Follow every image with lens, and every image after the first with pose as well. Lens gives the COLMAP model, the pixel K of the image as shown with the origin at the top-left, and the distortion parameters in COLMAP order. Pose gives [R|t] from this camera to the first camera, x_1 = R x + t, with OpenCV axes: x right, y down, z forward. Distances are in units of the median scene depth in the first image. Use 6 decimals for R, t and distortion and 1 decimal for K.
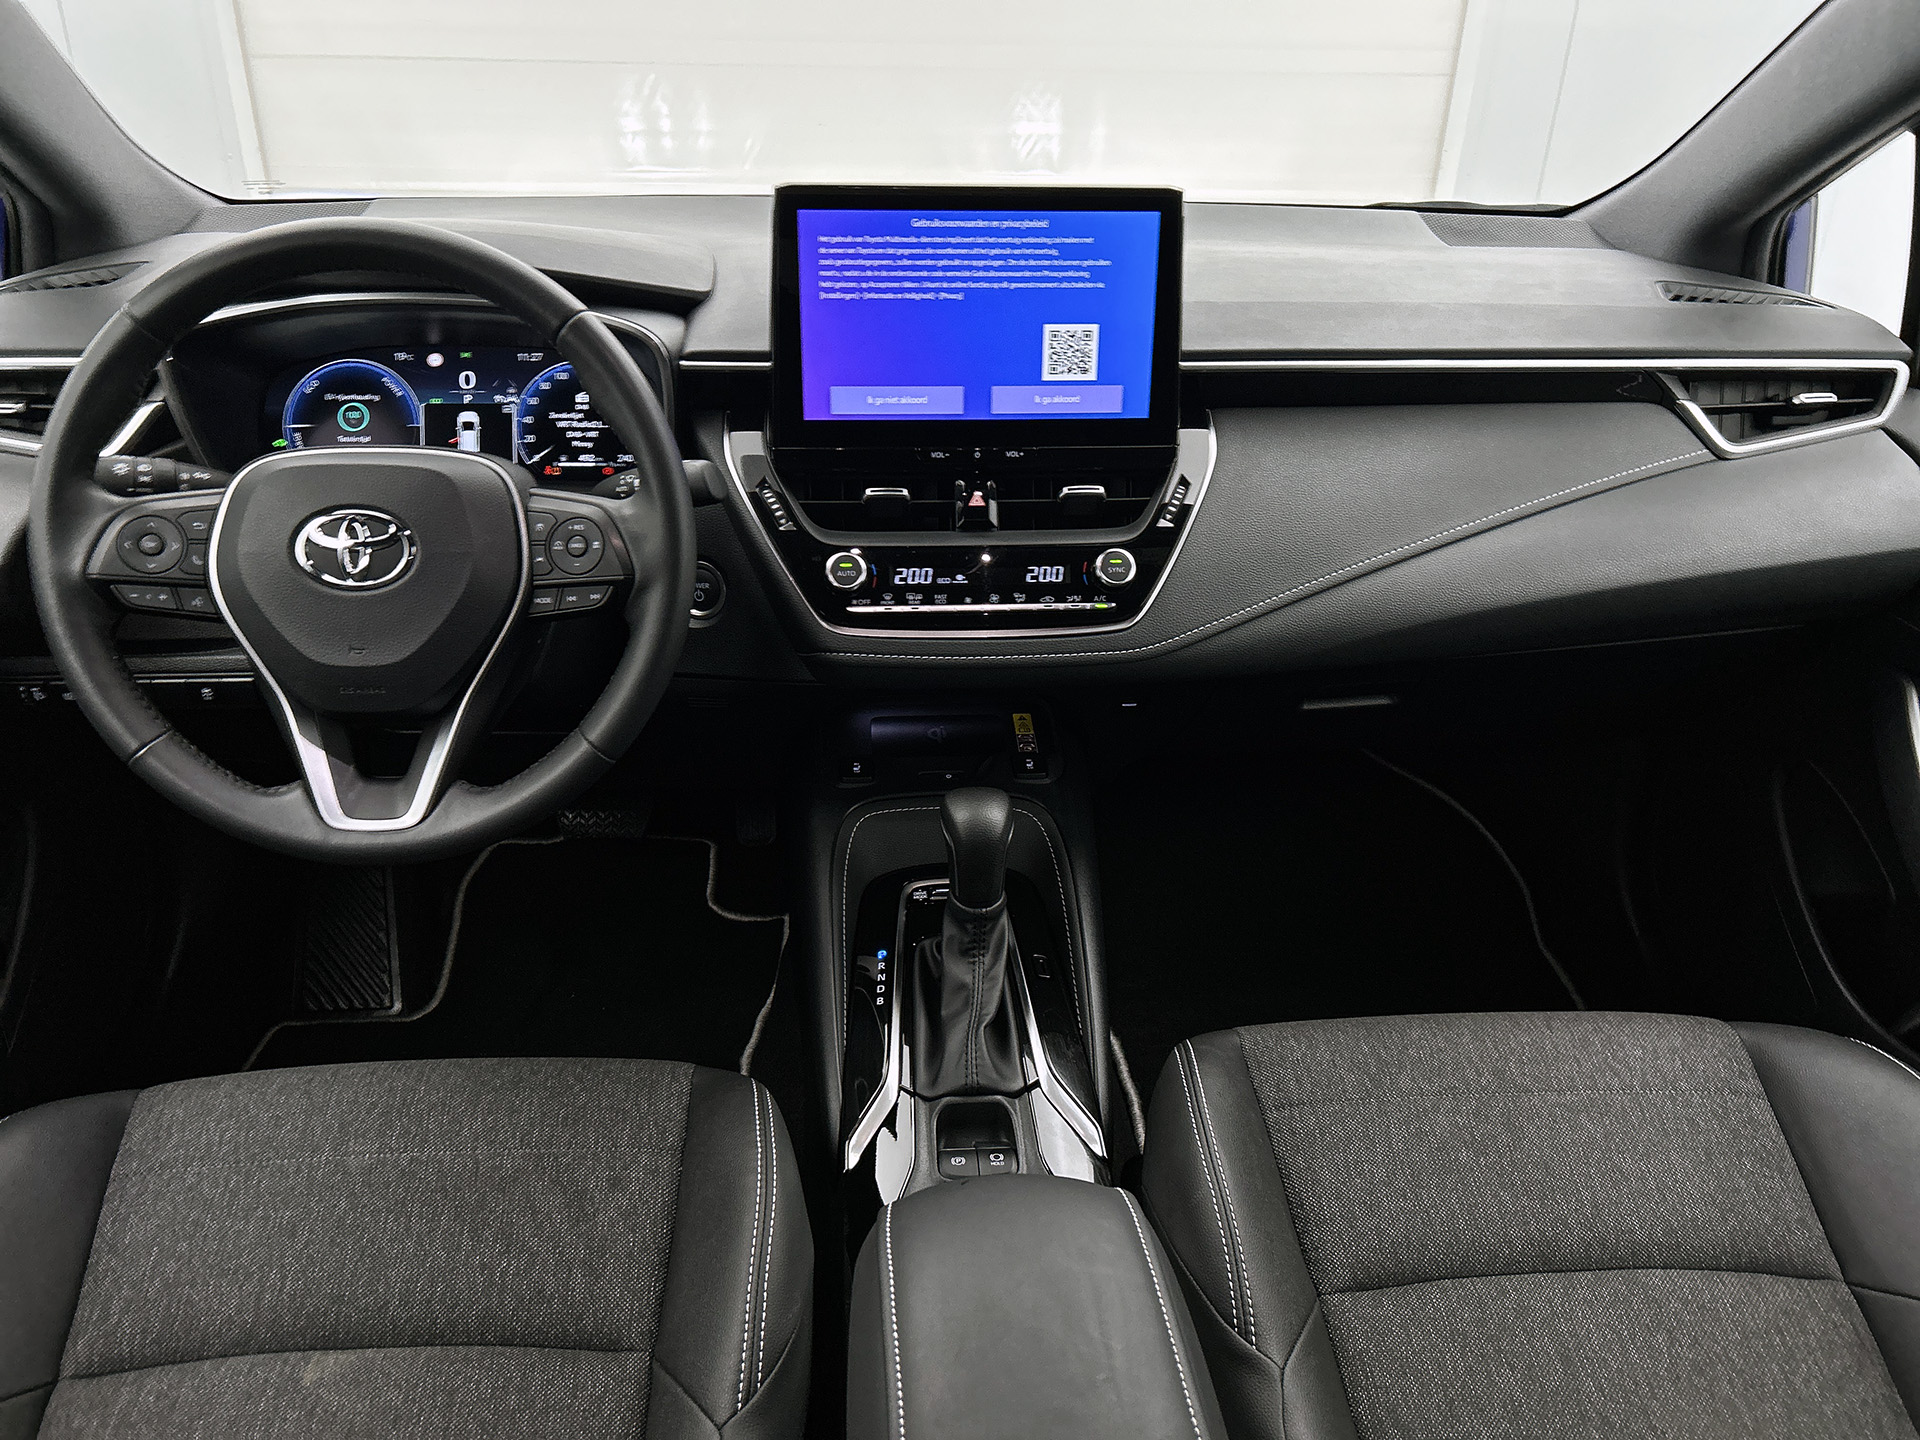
lens RADIAL K [[1476.9, 0, 926.4], [0, 1476.9, 745.7], [0, 0, 1]] dist [0.052214, -0.039424]
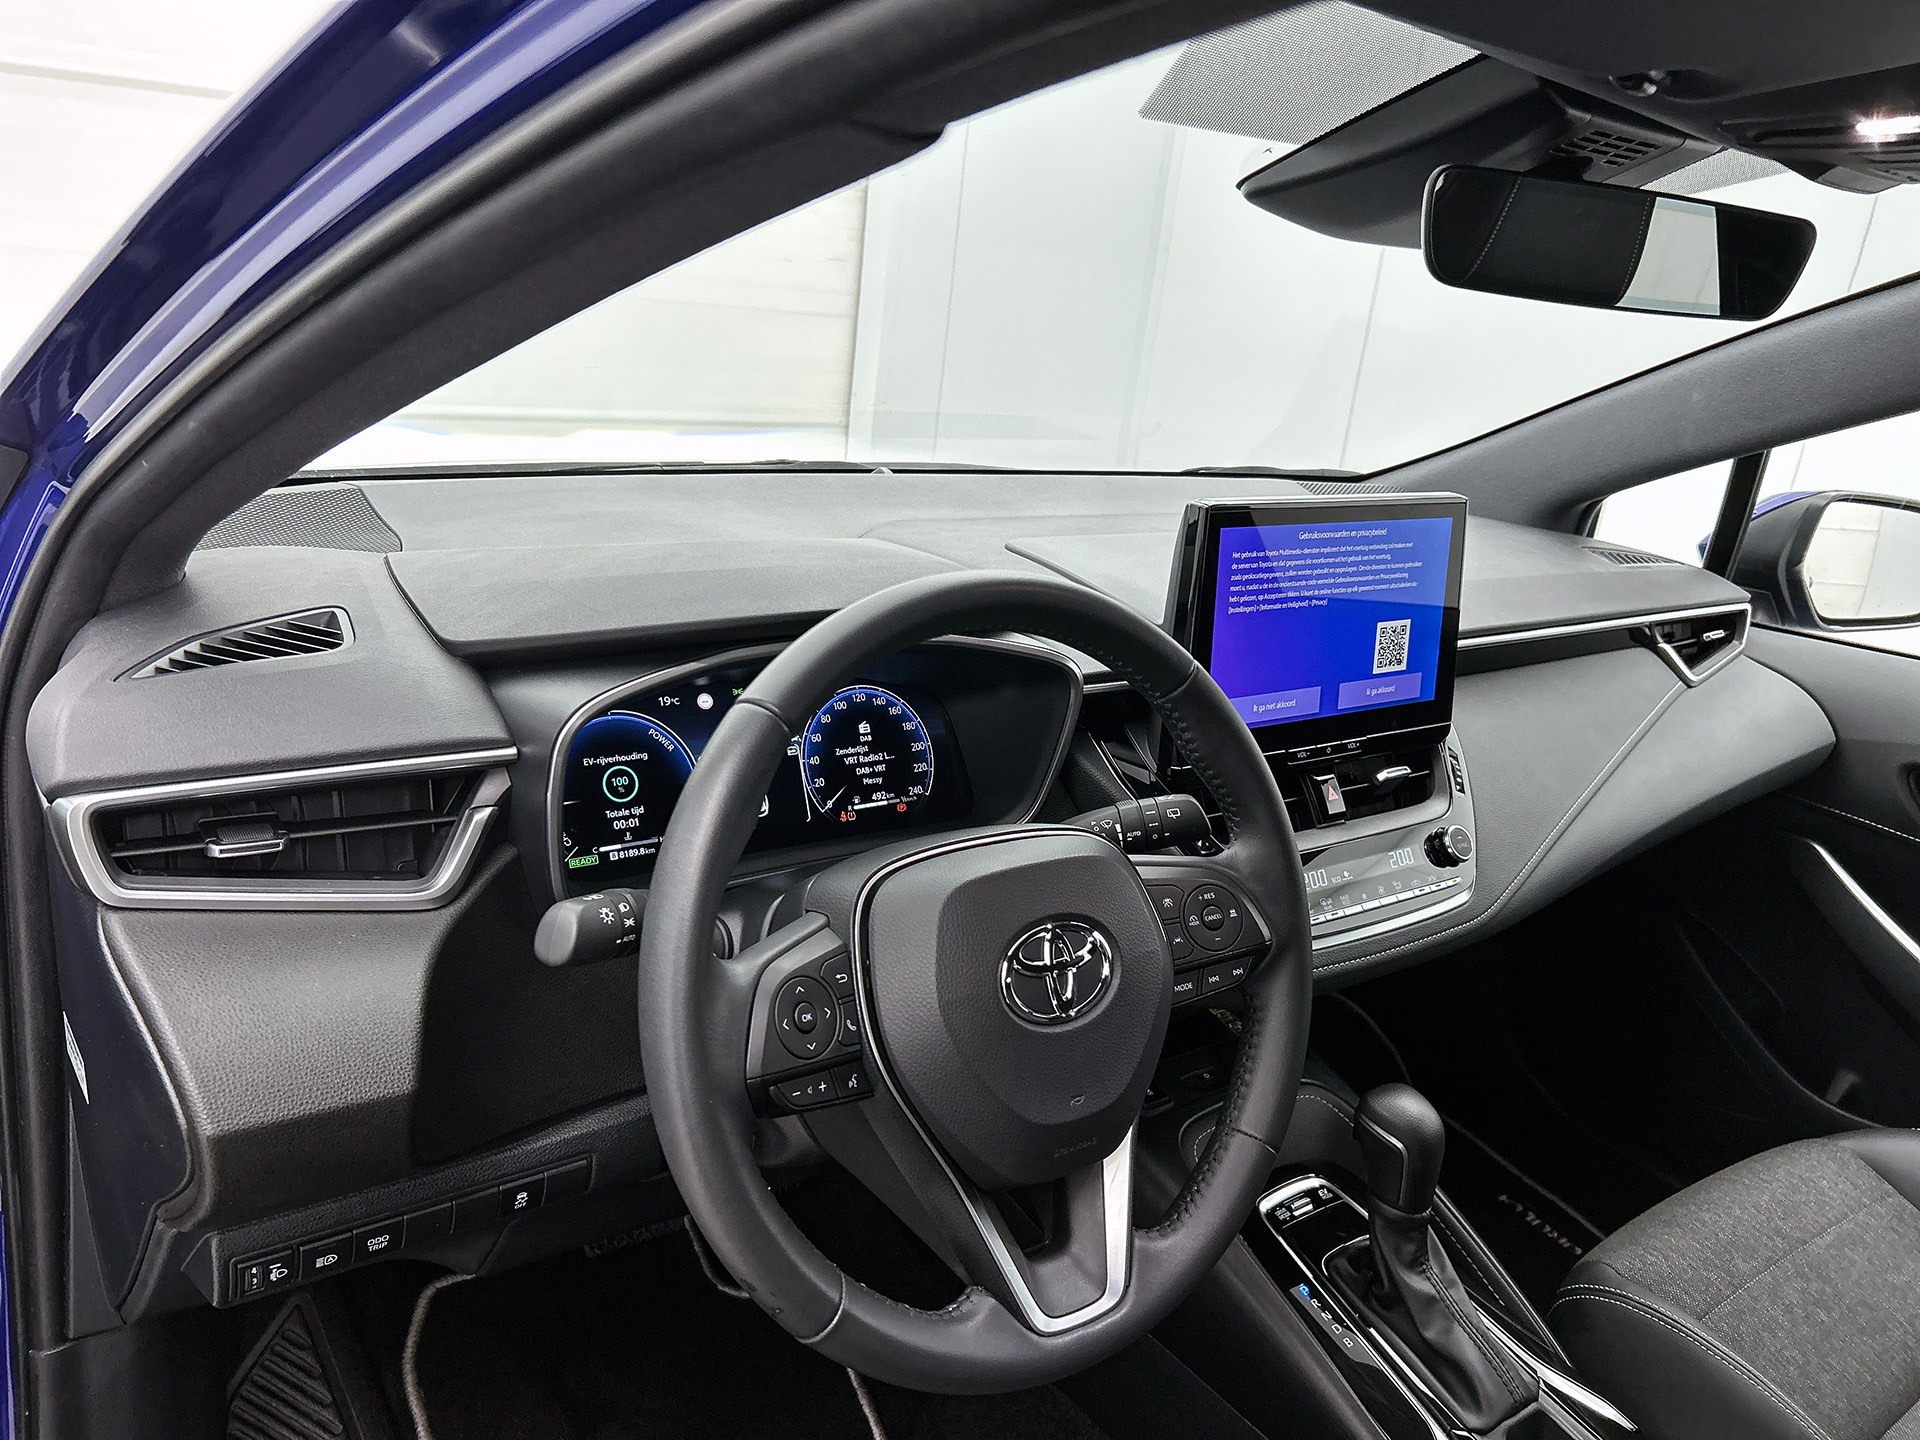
lens RADIAL K [[1476.9, 0, 974.3], [0, 1476.9, 714.2], [0, 0, 1]] dist [0.052214, -0.039424]
pose [[0.842826, -0.096865, 0.529397, -0.711707], [0.168266, 0.981783, -0.088249, -0.176308], [-0.511204, 0.163459, 0.843772, 0.277851]]
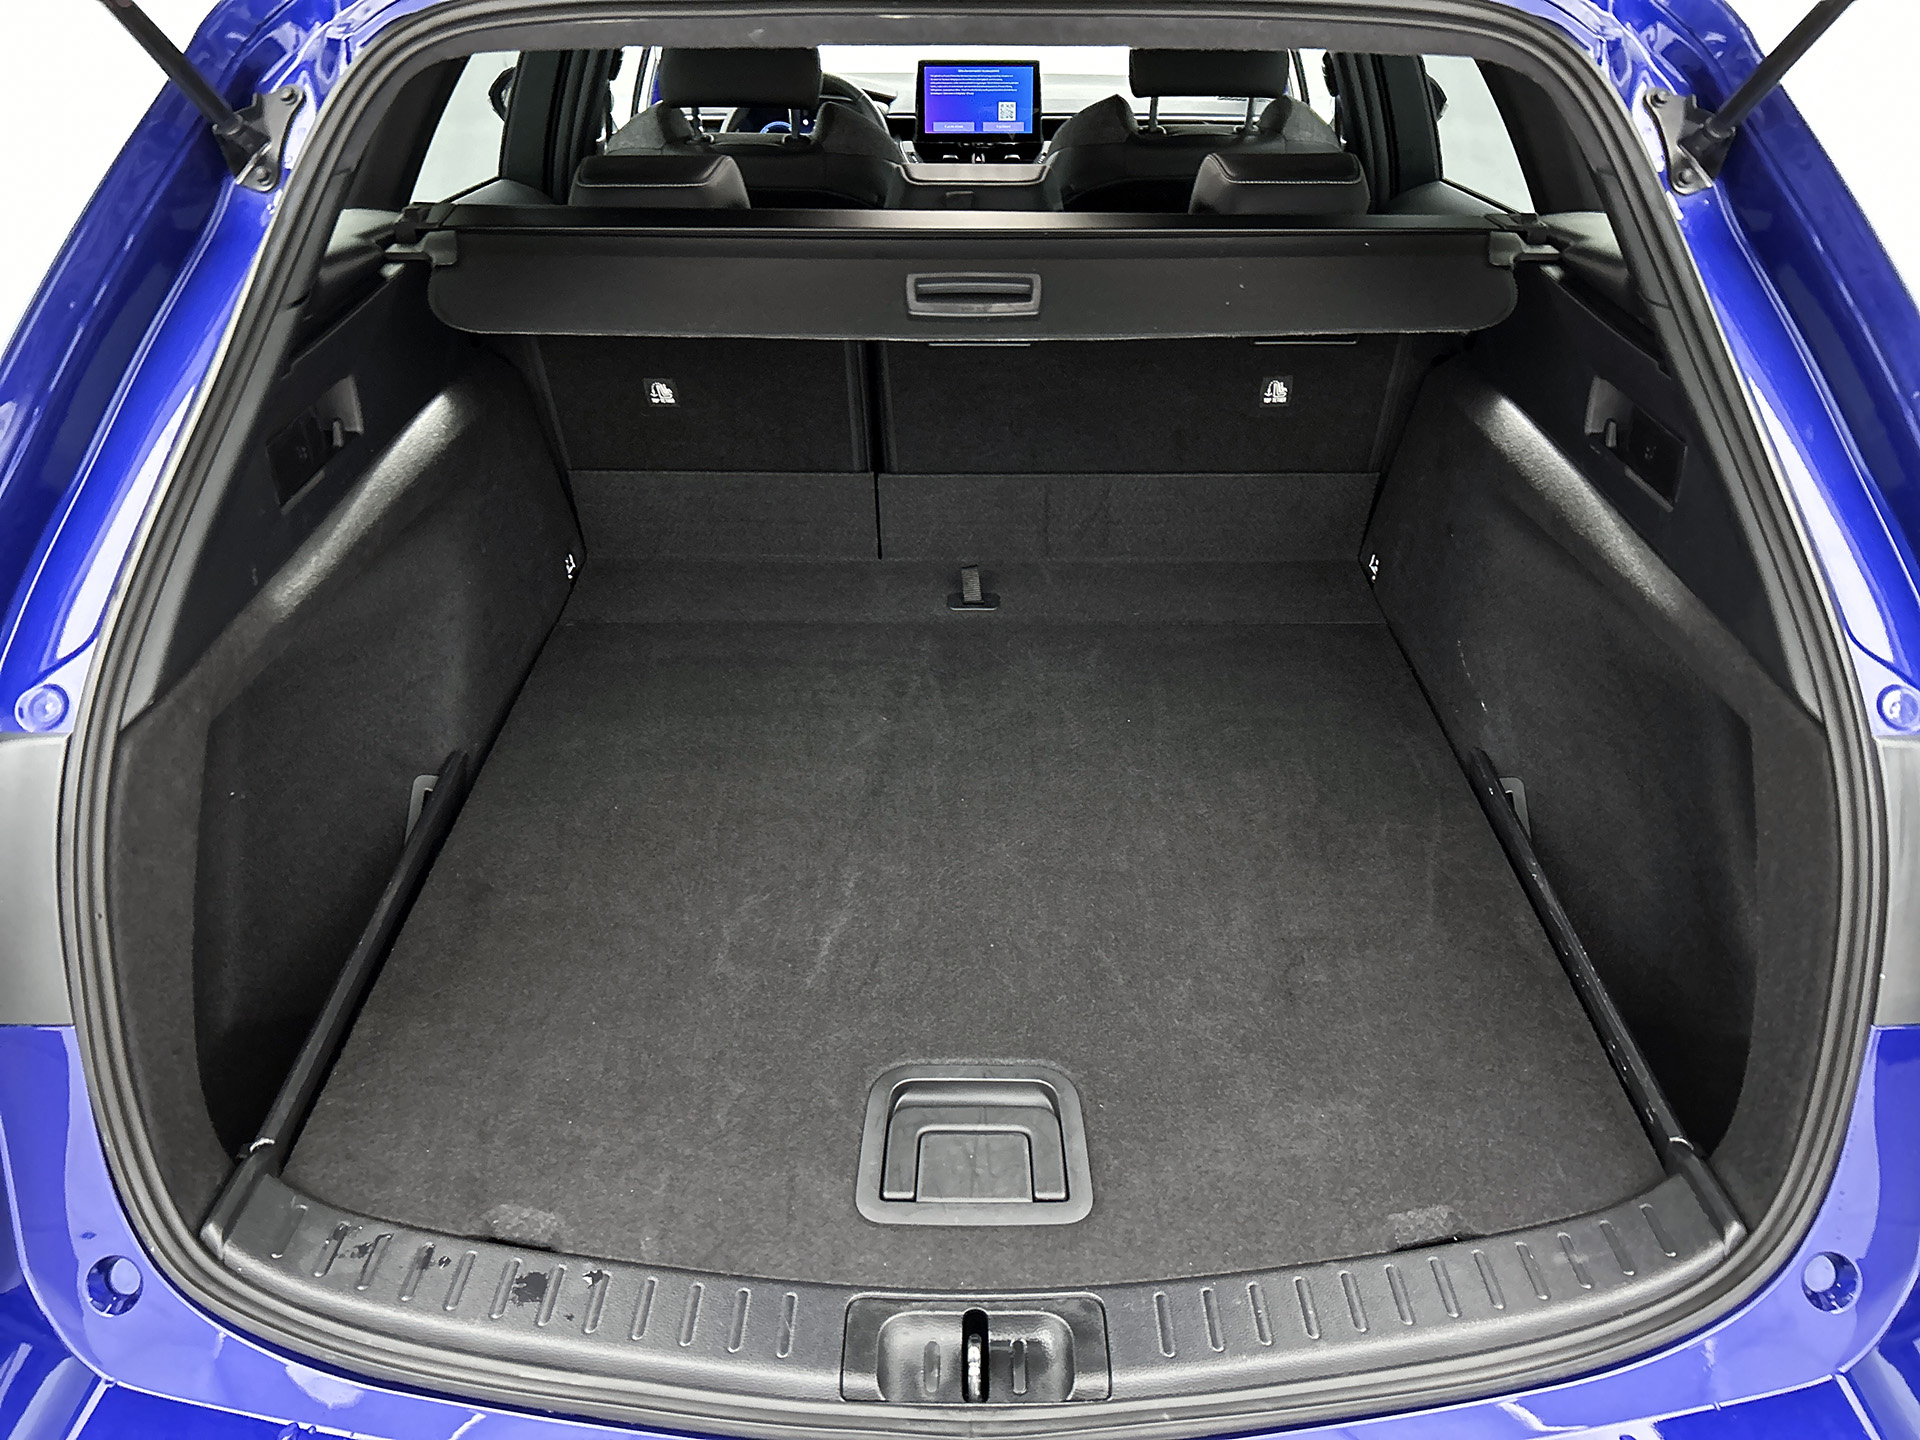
lens RADIAL K [[1476.9, 0, 960.9], [0, 1476.9, 729.1], [0, 0, 1]] dist [0.052214, -0.039424]
pose [[0.996275, 0.021915, -0.083401, 0.299389], [-0.011985, 0.992971, 0.117750, 0.700510], [0.085395, -0.116312, 0.989535, -2.411476]]
